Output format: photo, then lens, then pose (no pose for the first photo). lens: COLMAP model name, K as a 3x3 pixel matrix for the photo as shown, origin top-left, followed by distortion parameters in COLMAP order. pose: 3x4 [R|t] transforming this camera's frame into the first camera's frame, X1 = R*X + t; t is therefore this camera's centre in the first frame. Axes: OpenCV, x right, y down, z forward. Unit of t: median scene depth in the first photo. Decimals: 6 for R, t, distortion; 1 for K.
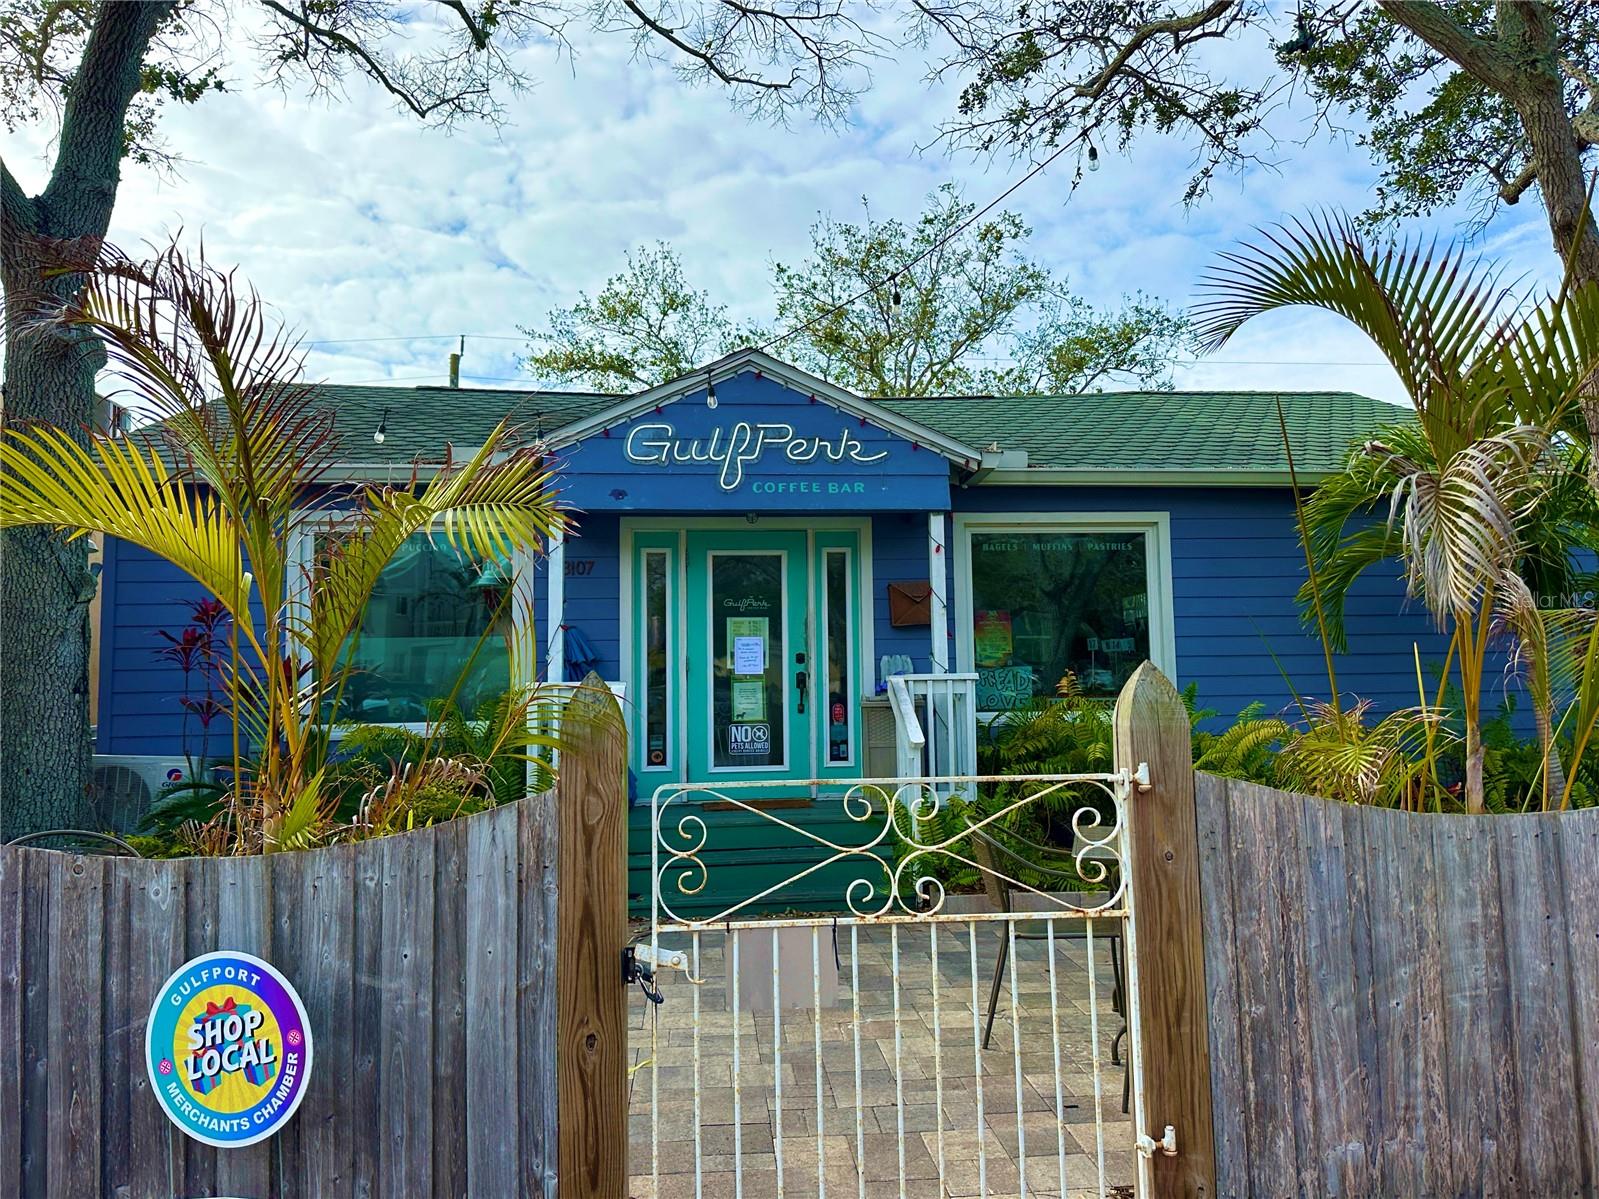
lens RADIAL K [[1086.5, 0, 799.5], [0, 1086.5, 599.5], [0, 0, 1]] dist [0.121935, -0.148088]
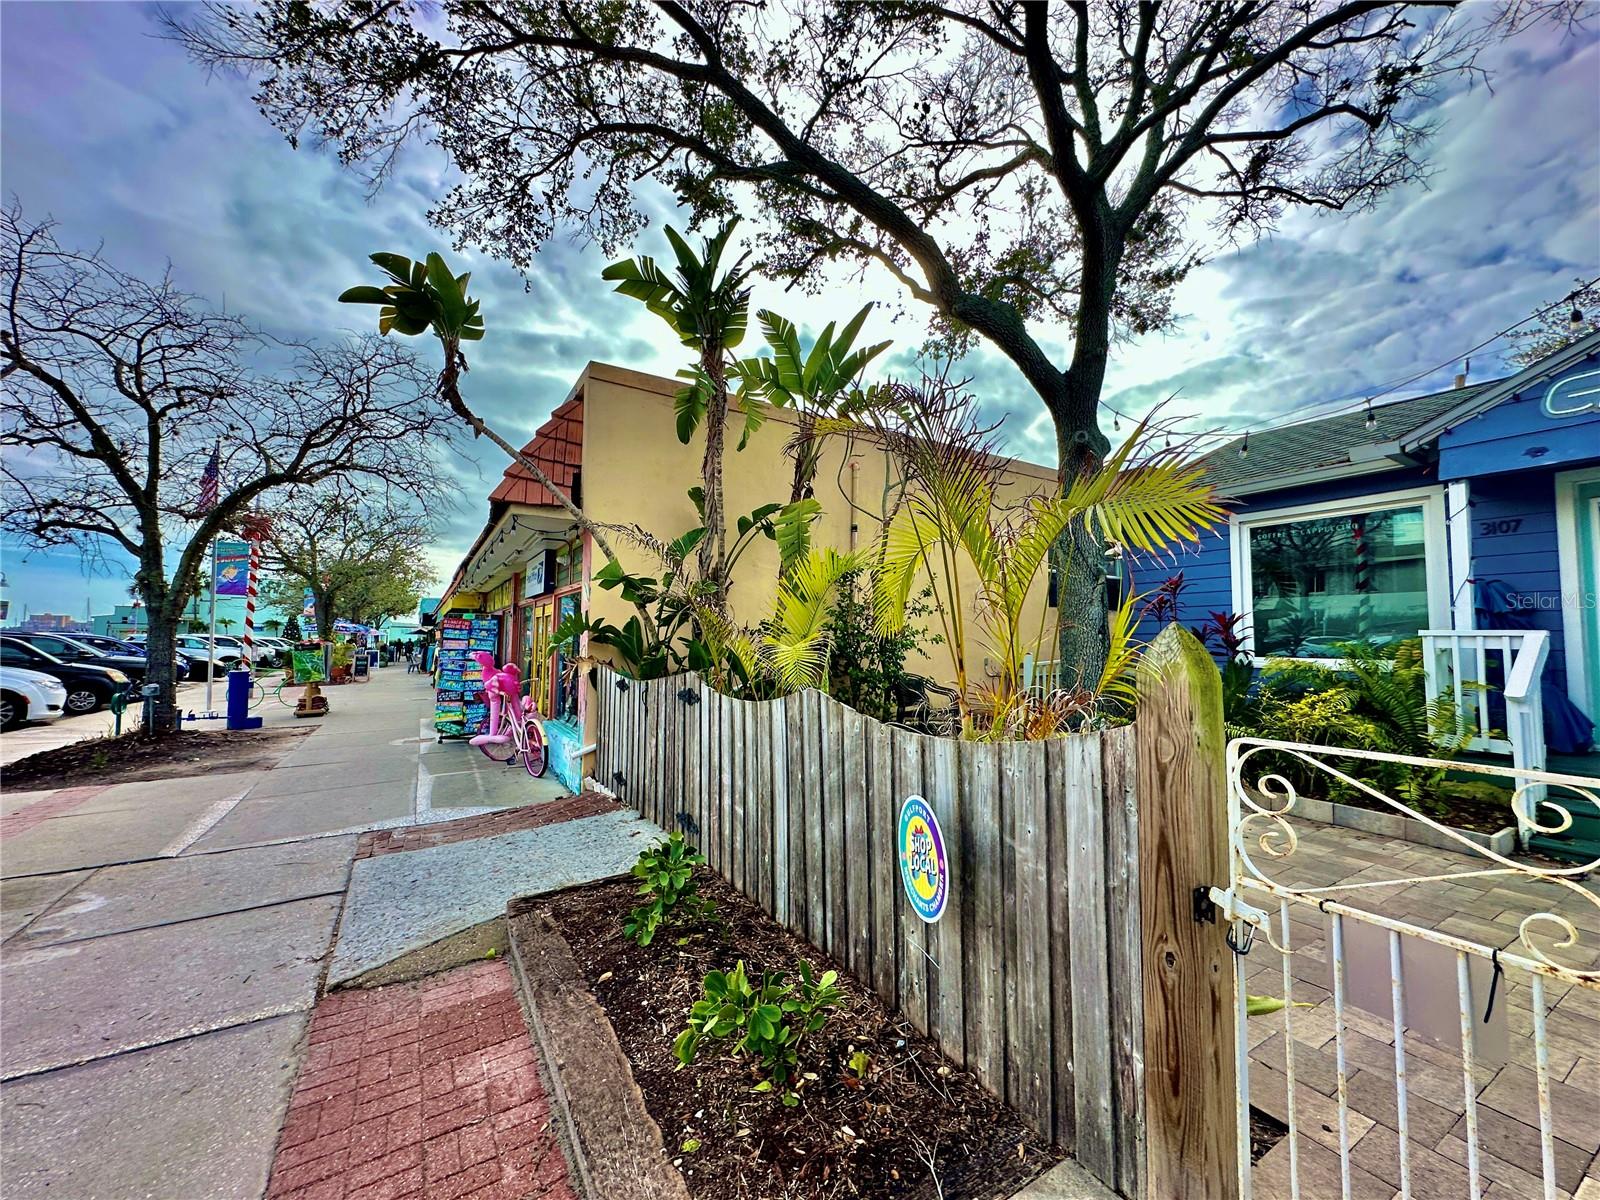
lens RADIAL K [[633.6, 0, 804.9], [0, 633.6, 595.9], [0, 0, 1]] dist [0.009531, -0.000141]
pose [[0.465563, -0.041990, -0.884018, 0.209202], [0.063511, 0.997884, -0.013951, 0.024621], [0.882733, -0.049650, 0.467245, 0.387515]]
